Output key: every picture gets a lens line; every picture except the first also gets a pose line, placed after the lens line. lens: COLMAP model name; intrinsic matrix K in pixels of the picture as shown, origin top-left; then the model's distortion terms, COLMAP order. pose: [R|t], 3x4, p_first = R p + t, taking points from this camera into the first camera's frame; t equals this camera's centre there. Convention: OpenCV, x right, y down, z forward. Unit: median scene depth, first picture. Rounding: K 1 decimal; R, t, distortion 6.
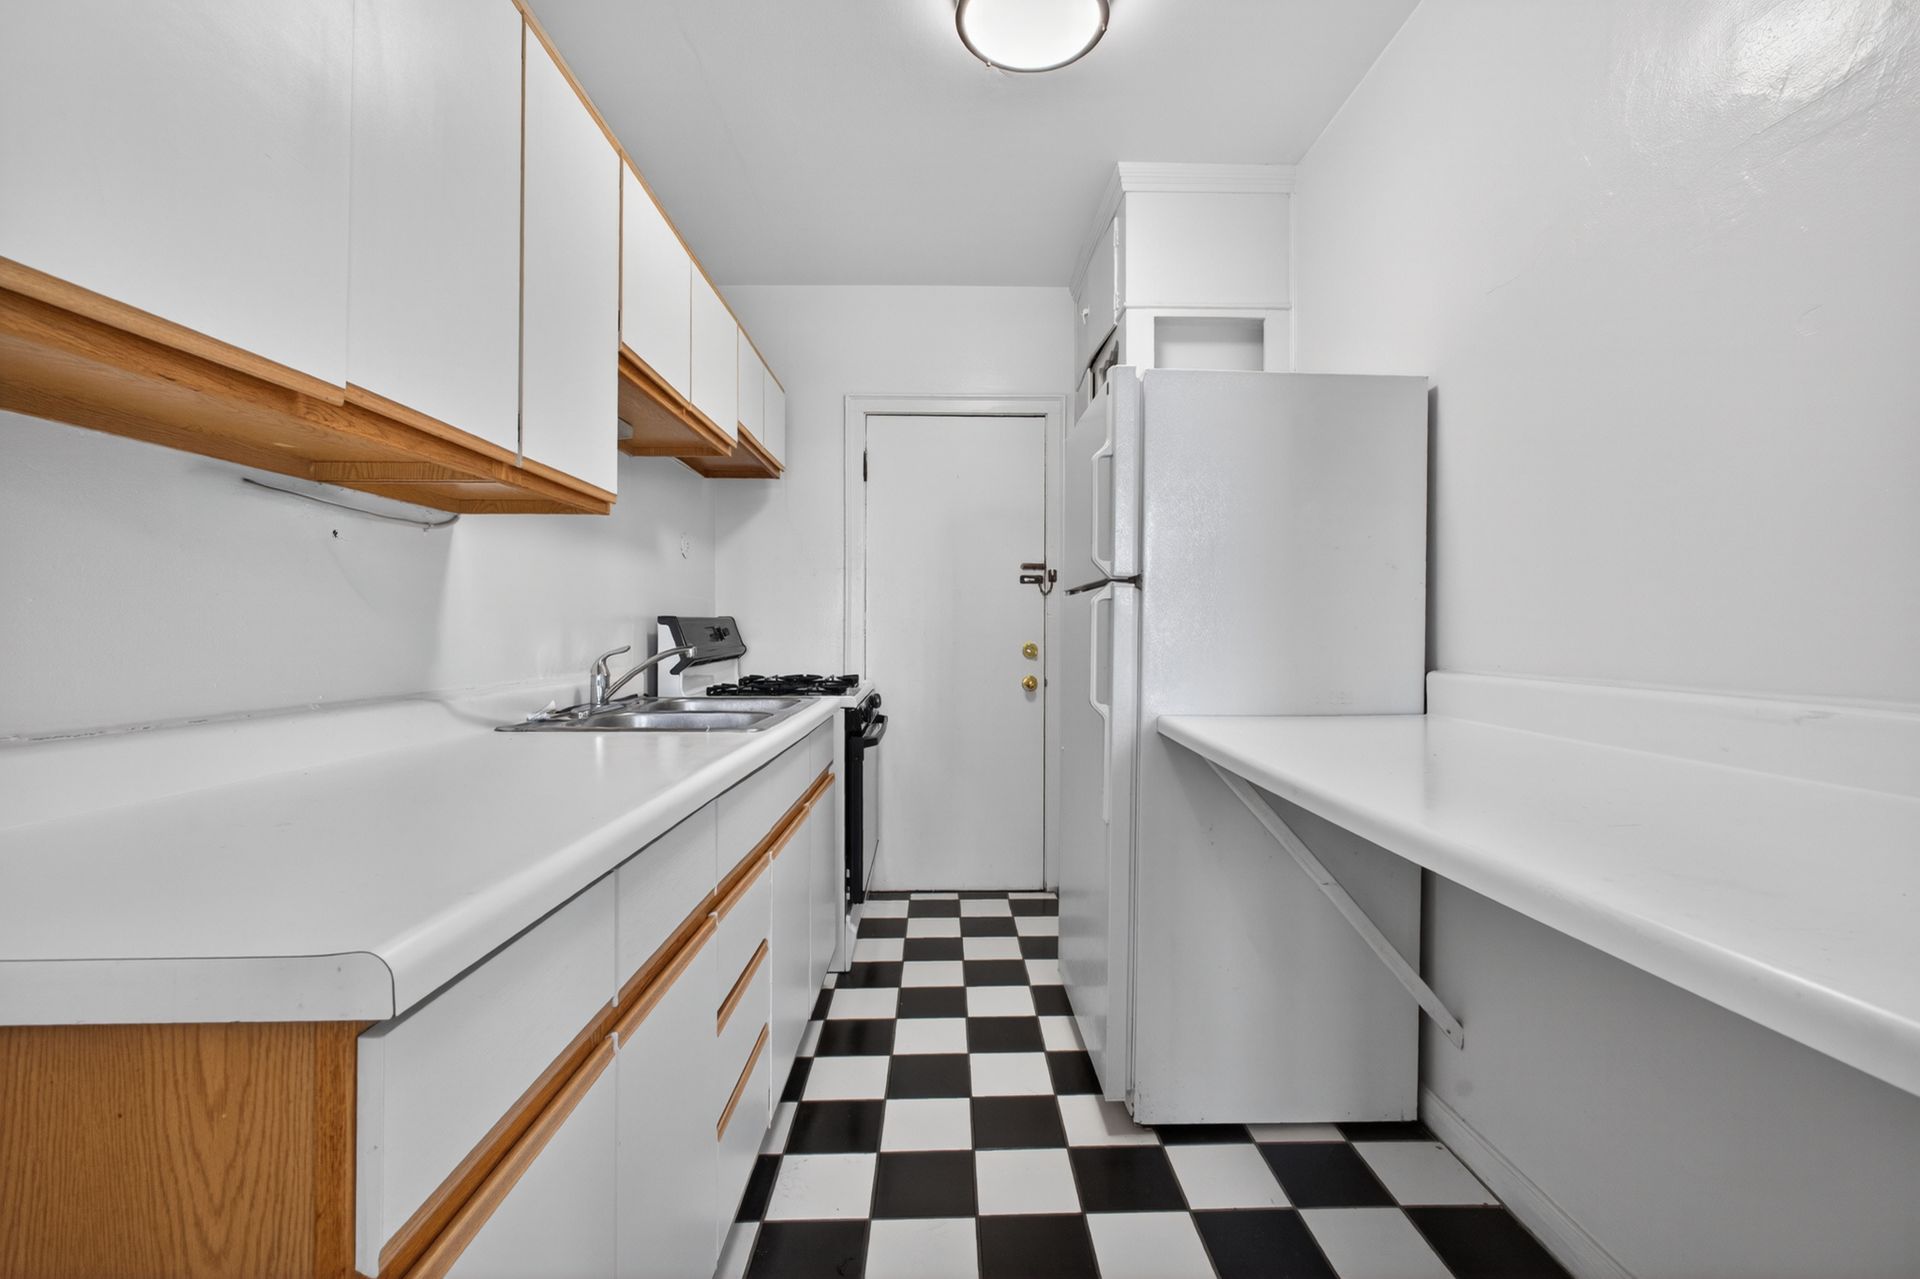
lens RADIAL K [[828.6, 0, 961.0], [0, 828.6, 626.9], [0, 0, 1]] dist [-0.000805, 0.000505]
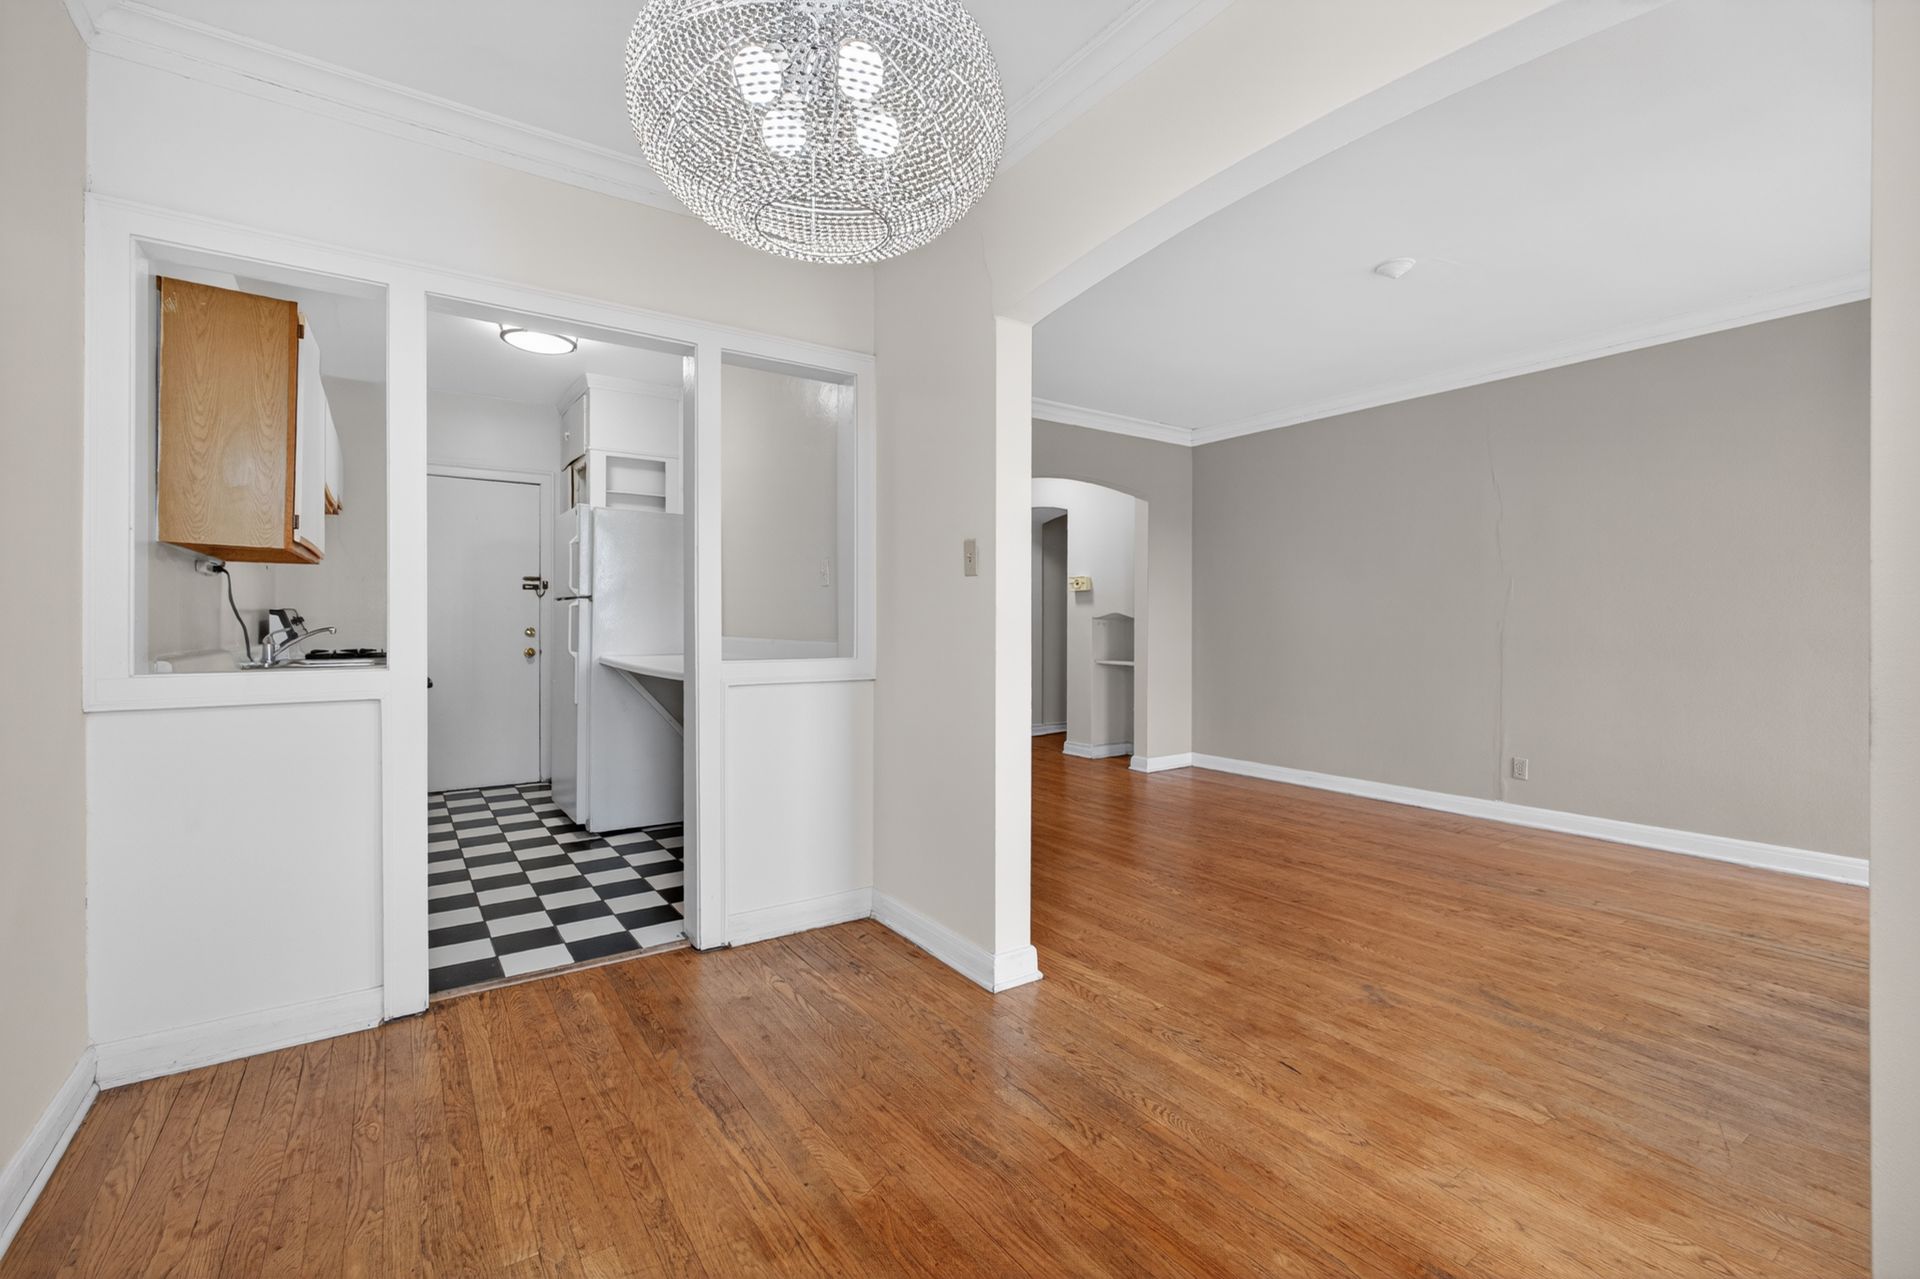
lens RADIAL K [[828.6, 0, 961.0], [0, 828.6, 626.9], [0, 0, 1]] dist [-0.000805, 0.000505]
pose [[0.832870, -0.004233, 0.553452, -0.142458], [-0.003649, 0.999907, 0.013139, -0.005652], [-0.553456, -0.012963, 0.832778, -1.040743]]
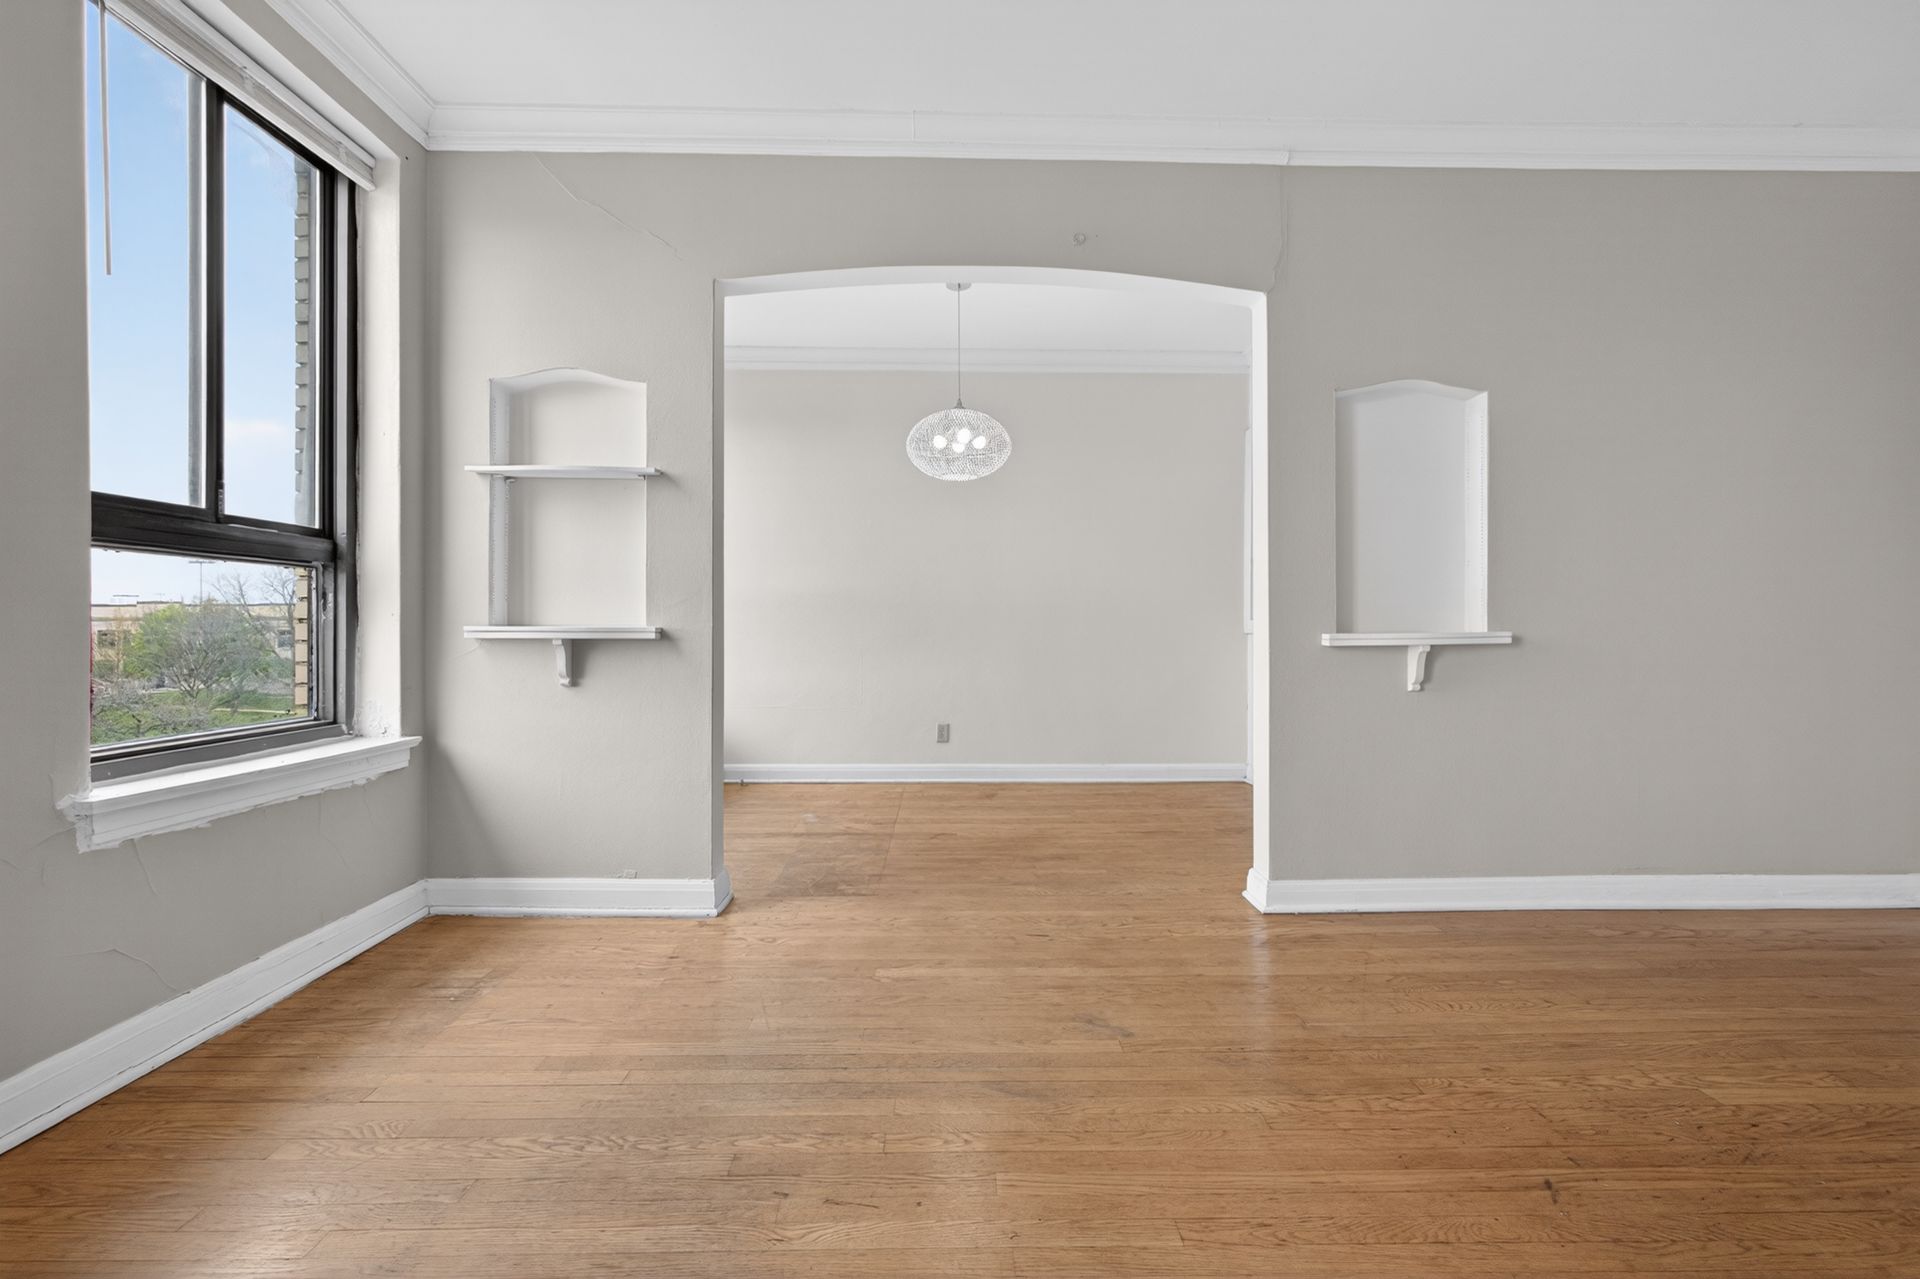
lens RADIAL K [[812.4, 0, 958.6], [0, 812.4, 630.6], [0, 0, 1]] dist [0.000183, 0.000164]
pose [[0.001224, 0.001494, -0.999998, 1.467537], [0.010761, 0.999941, 0.001507, 0.070693], [0.999941, -0.010763, 0.001208, -0.653318]]
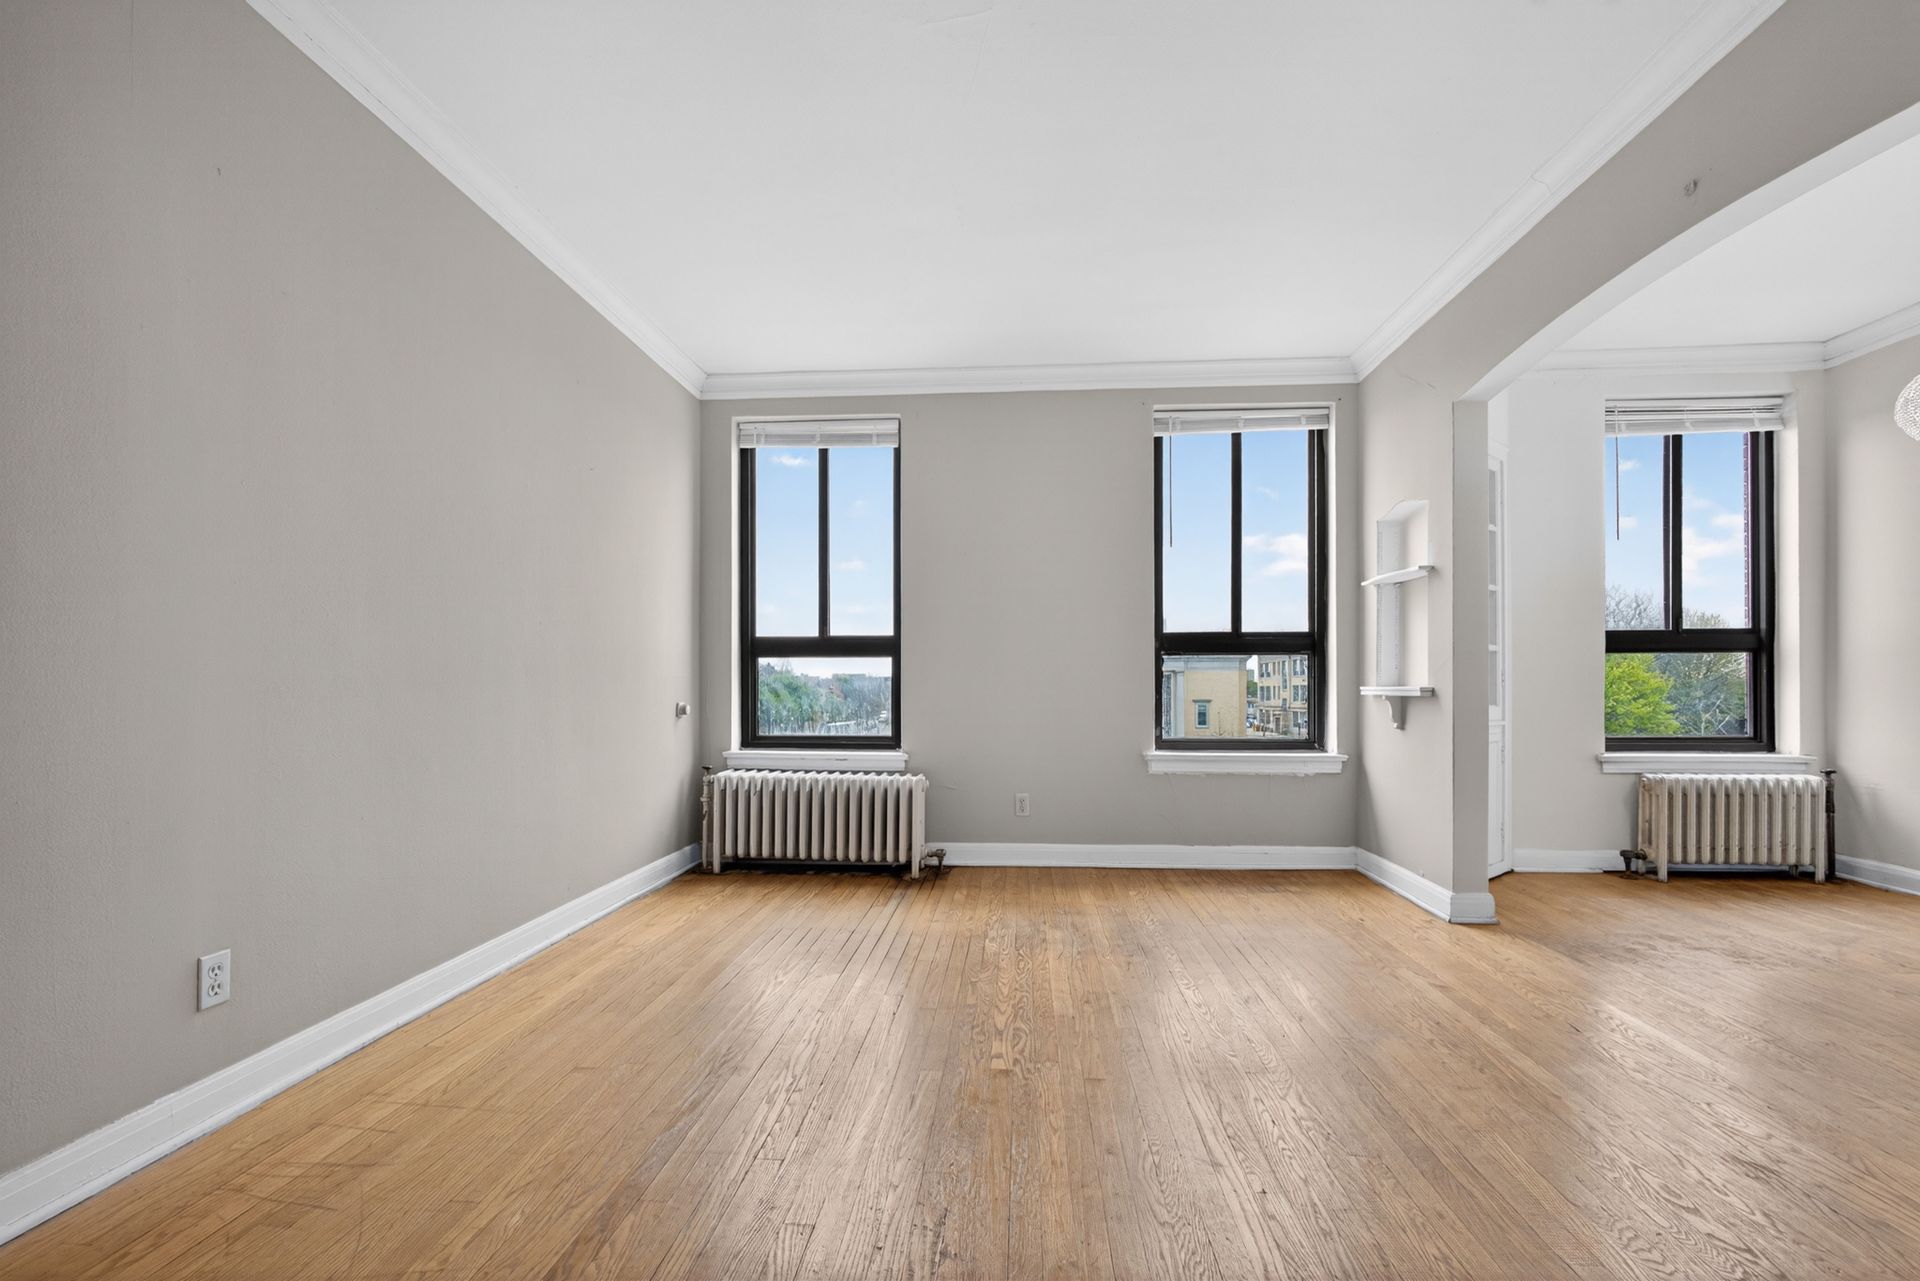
lens RADIAL K [[838.2, 0, 963.9], [0, 838.2, 684.6], [0, 0, 1]] dist [-0.000620, 0.000218]
pose [[-0.996578, 0.002813, 0.082612, 1.099344], [0.001720, 0.999910, -0.013300, 0.076987], [-0.082642, -0.013112, -0.996493, 0.348570]]
